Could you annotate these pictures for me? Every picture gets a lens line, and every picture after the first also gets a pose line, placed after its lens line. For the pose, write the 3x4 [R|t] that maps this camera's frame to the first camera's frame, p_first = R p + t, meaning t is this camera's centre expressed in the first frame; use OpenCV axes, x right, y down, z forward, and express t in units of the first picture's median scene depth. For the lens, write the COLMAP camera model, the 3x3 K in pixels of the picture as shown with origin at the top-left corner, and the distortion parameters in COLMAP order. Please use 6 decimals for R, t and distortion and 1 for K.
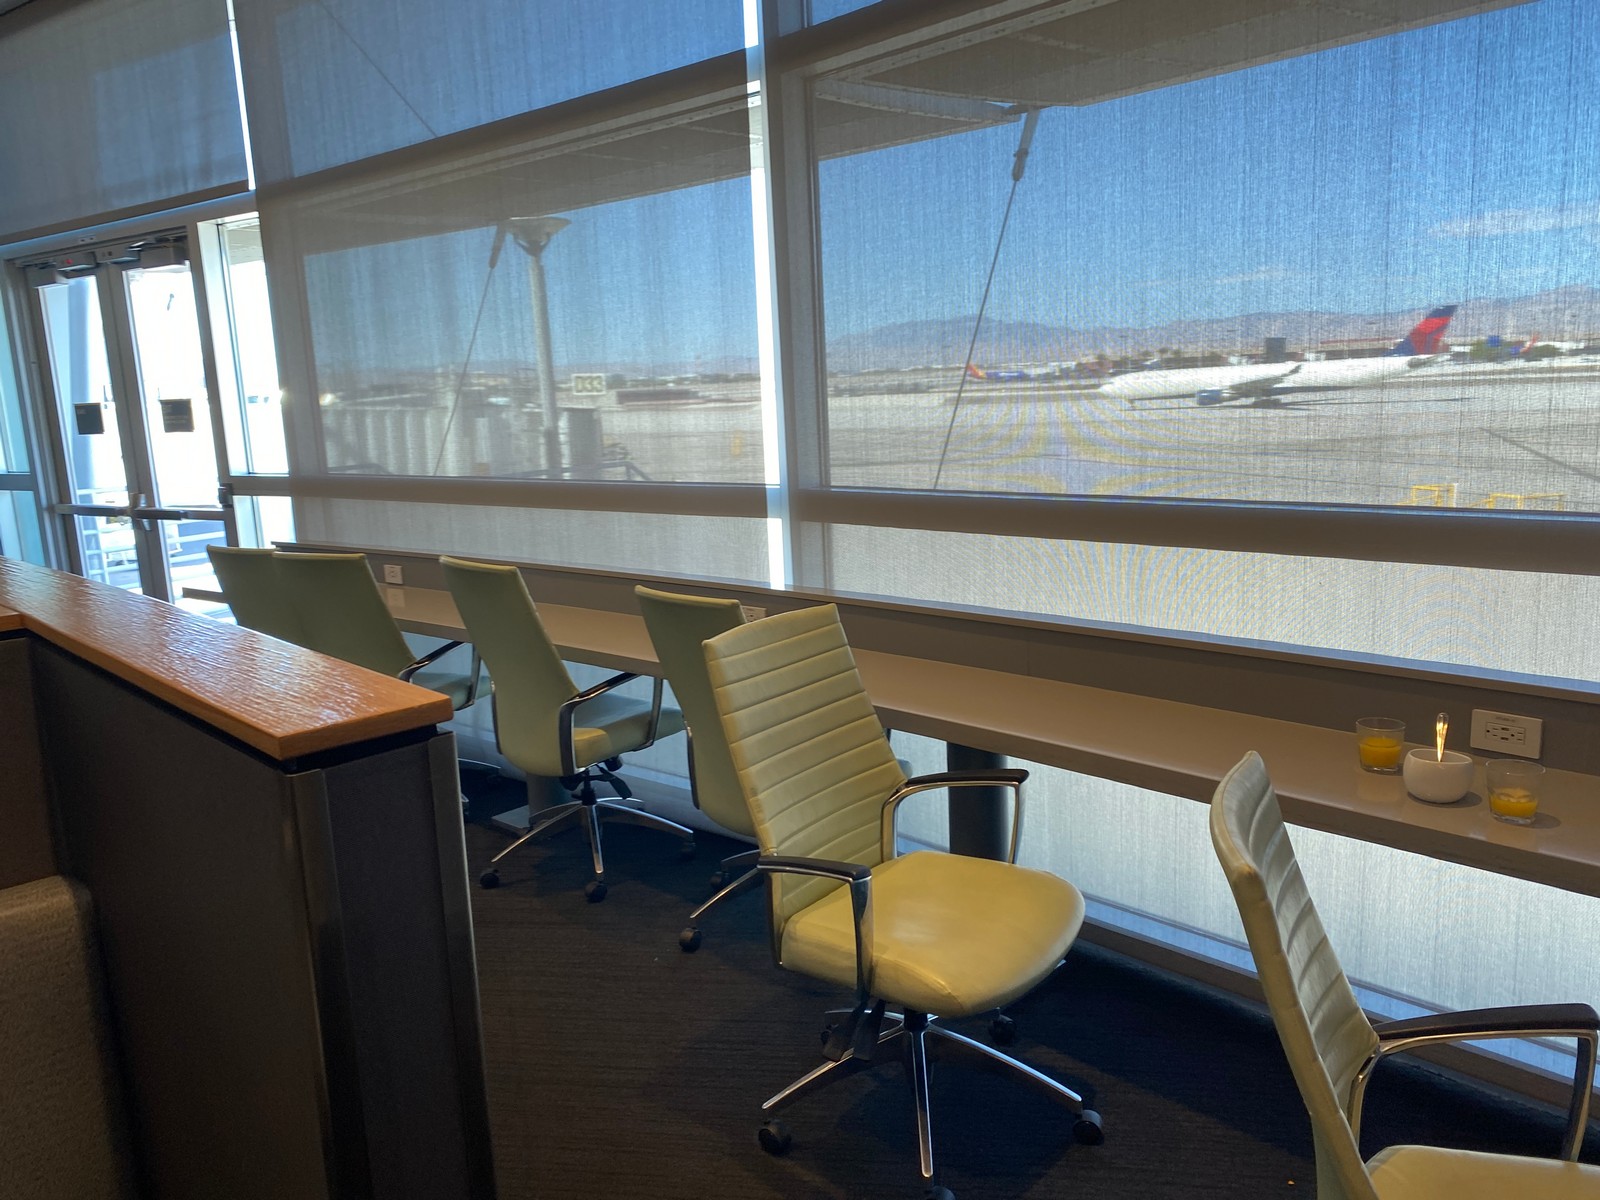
lens RADIAL K [[1291.1, 0, 799.3], [0, 1291.1, 603.8], [0, 0, 1]] dist [0.033211, -0.058473]
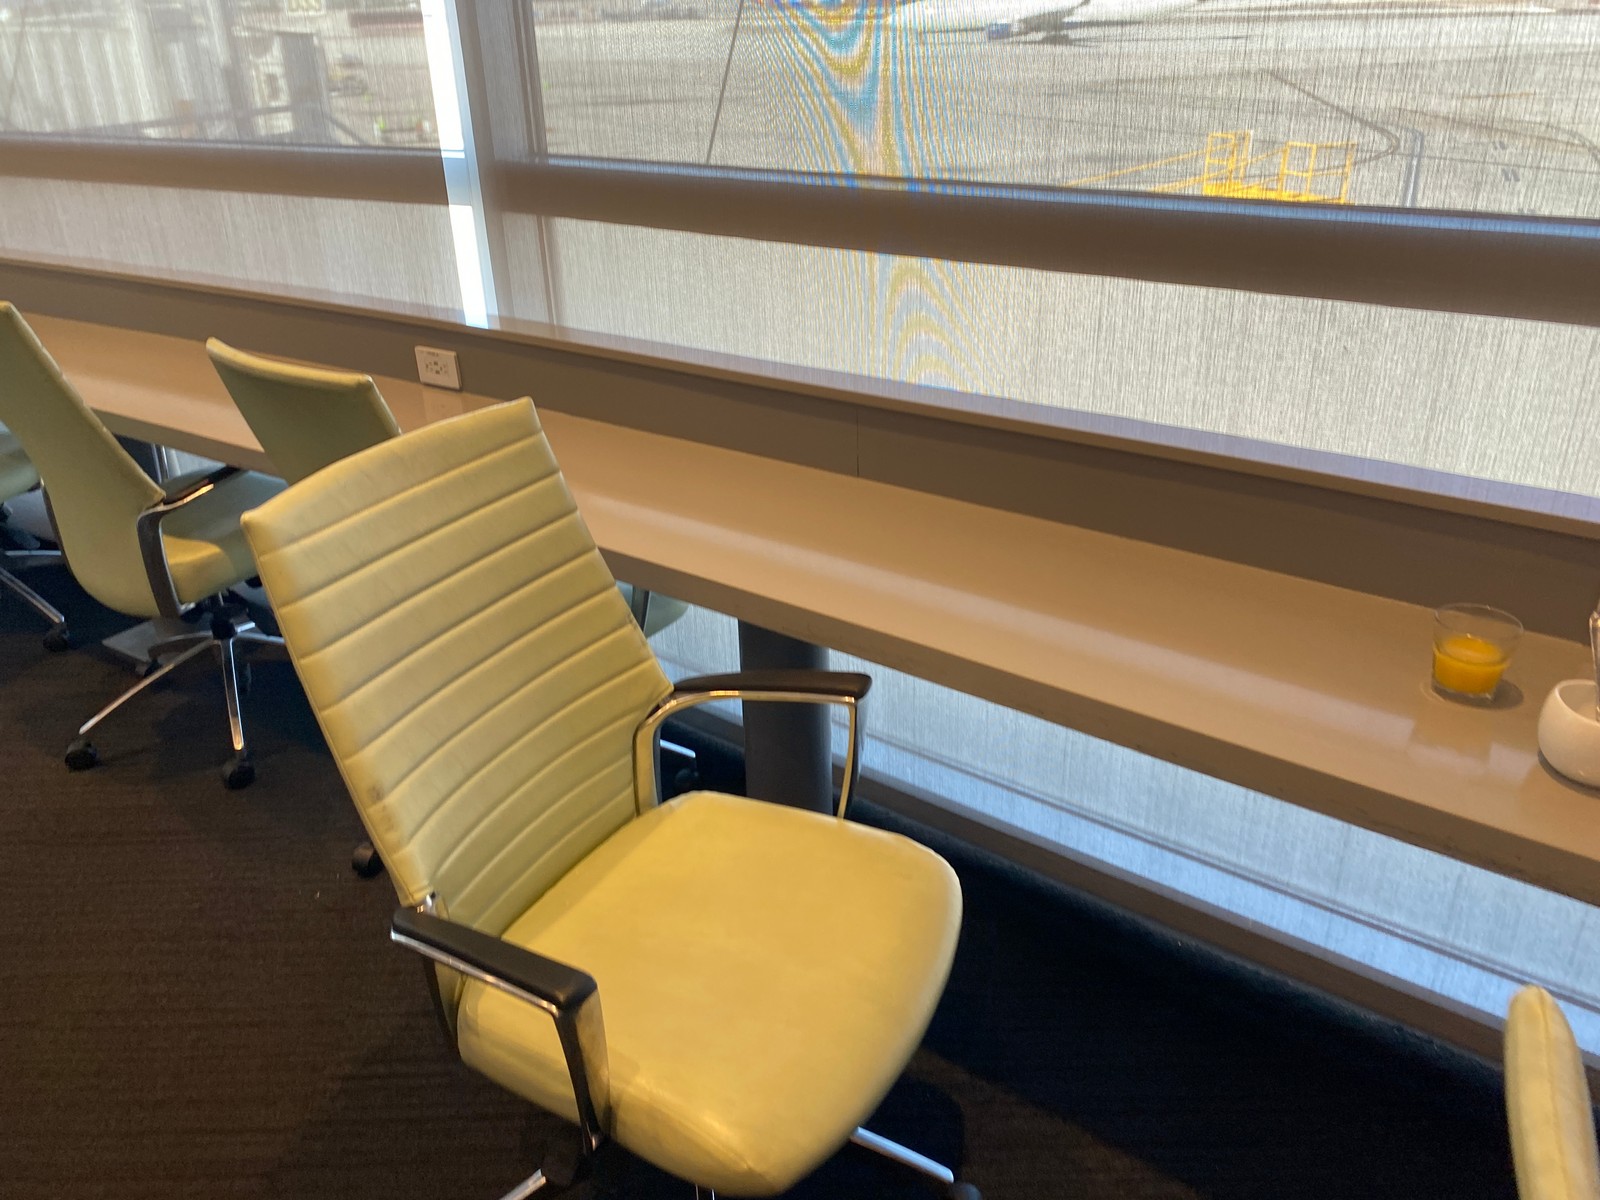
lens RADIAL K [[1291.1, 0, 802.4], [0, 1291.1, 603.8], [0, 0, 1]] dist [0.033211, -0.058473]
pose [[0.986098, -0.053759, 0.157225, 0.037291], [0.011397, 0.965870, 0.258777, -0.042073], [-0.165771, -0.253387, 0.953056, 0.309929]]
